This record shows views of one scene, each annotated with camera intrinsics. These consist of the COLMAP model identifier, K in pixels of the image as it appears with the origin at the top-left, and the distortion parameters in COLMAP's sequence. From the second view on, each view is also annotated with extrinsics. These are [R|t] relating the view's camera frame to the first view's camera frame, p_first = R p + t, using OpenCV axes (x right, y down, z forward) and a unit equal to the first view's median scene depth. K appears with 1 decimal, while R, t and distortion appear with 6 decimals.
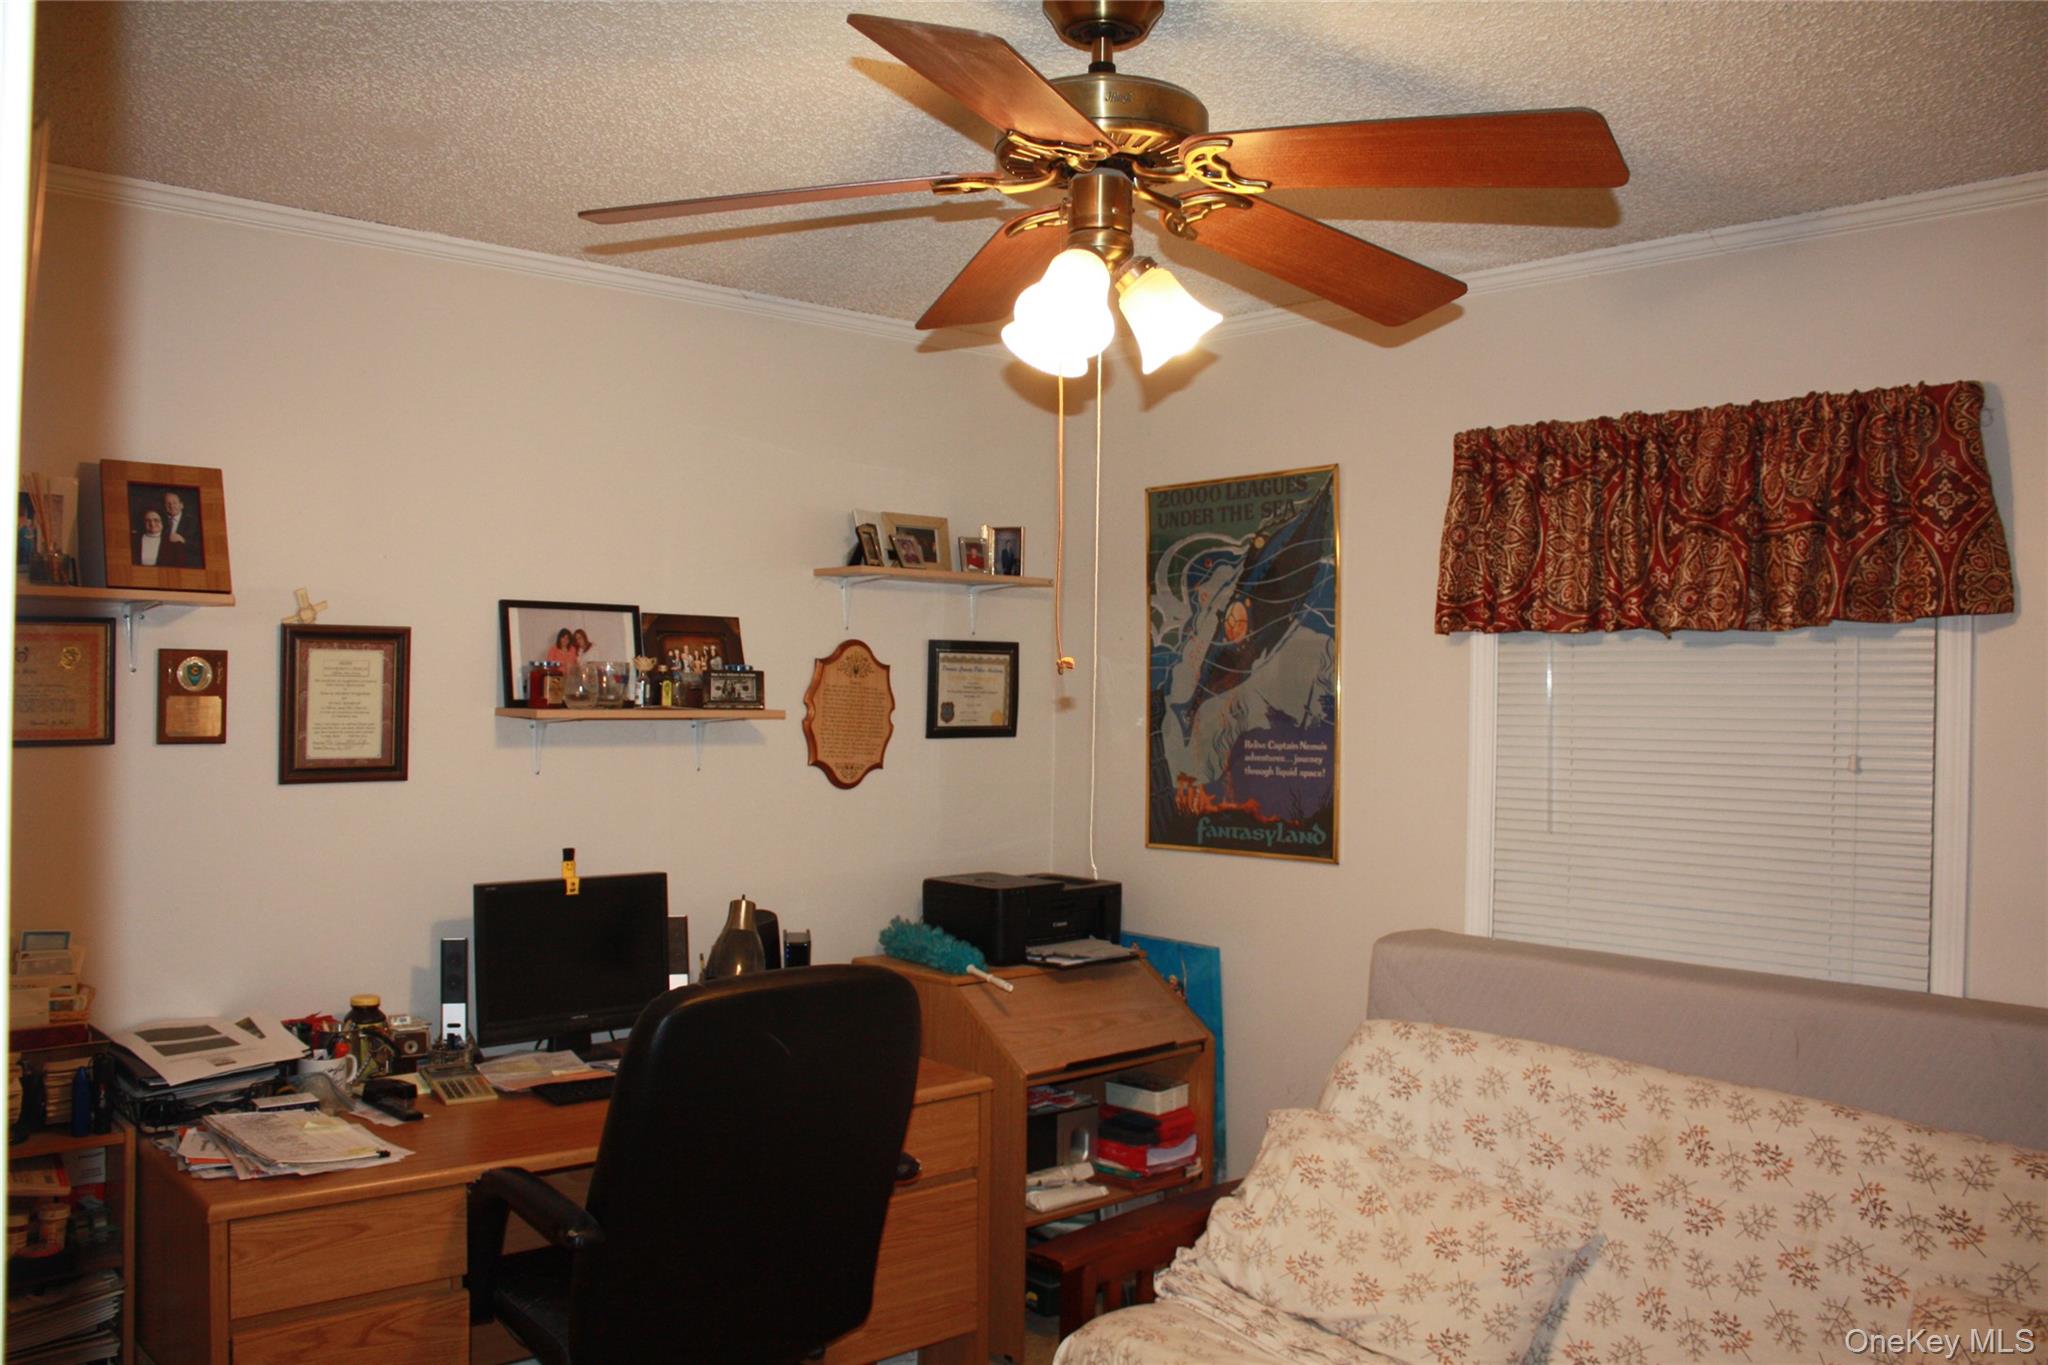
lens RADIAL K [[1719.4, 0, 1024.6], [0, 1719.4, 685.3], [0, 0, 1]] dist [-0.158206, 0.136772]
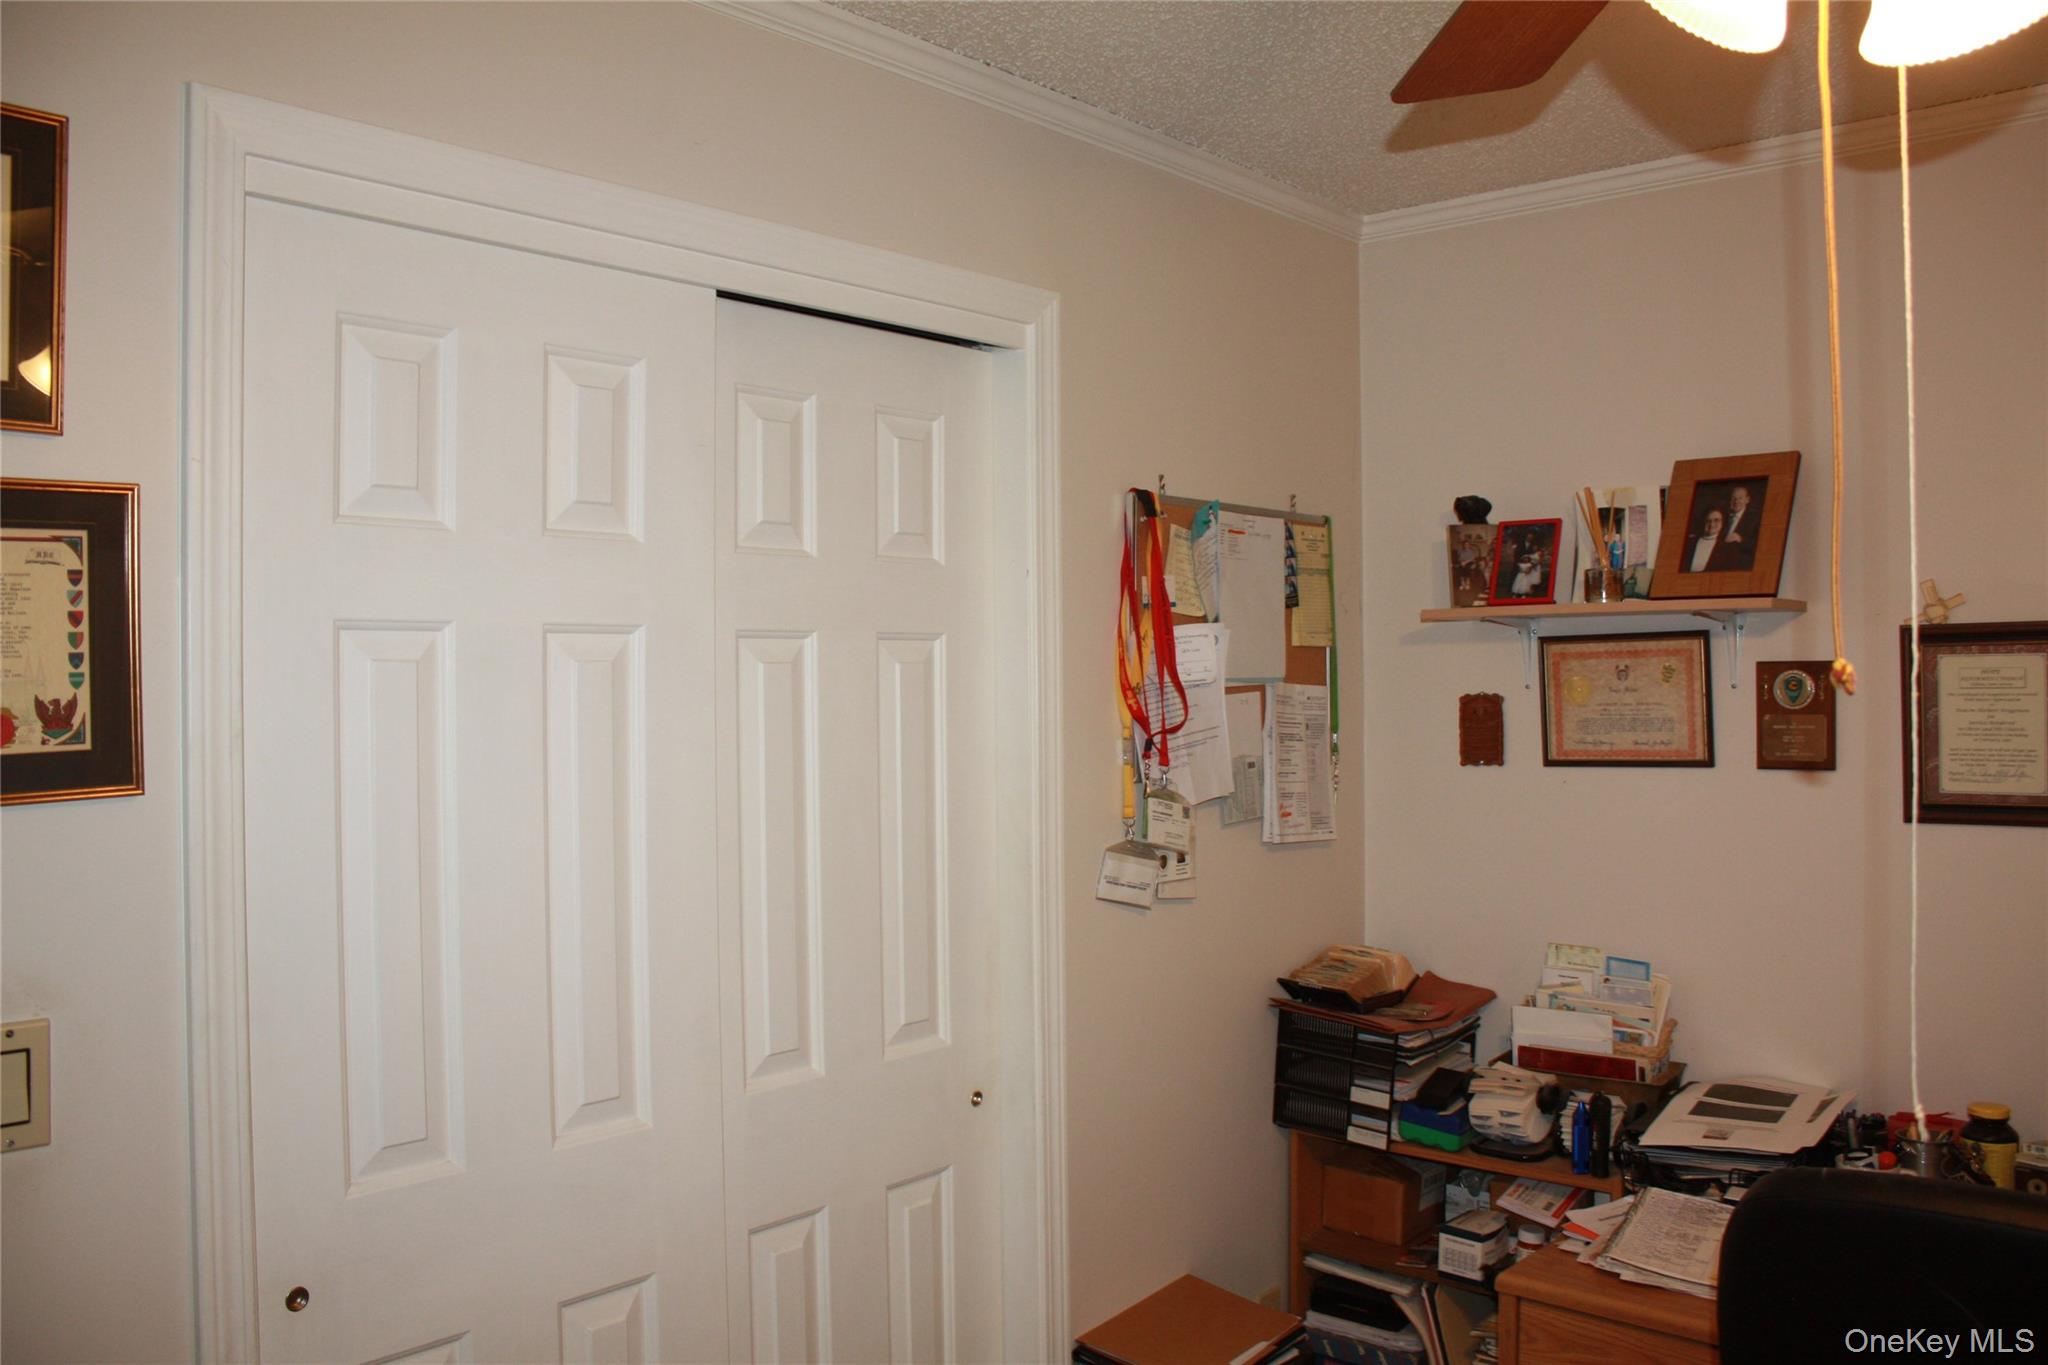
lens RADIAL K [[1719.4, 0, 1031.9], [0, 1719.4, 673.1], [0, 0, 1]] dist [-0.158206, 0.136772]
pose [[0.113881, -0.020593, -0.993281, 0.338012], [0.010843, 0.999751, -0.019484, -0.002558], [0.993435, -0.008552, 0.114075, 0.524937]]
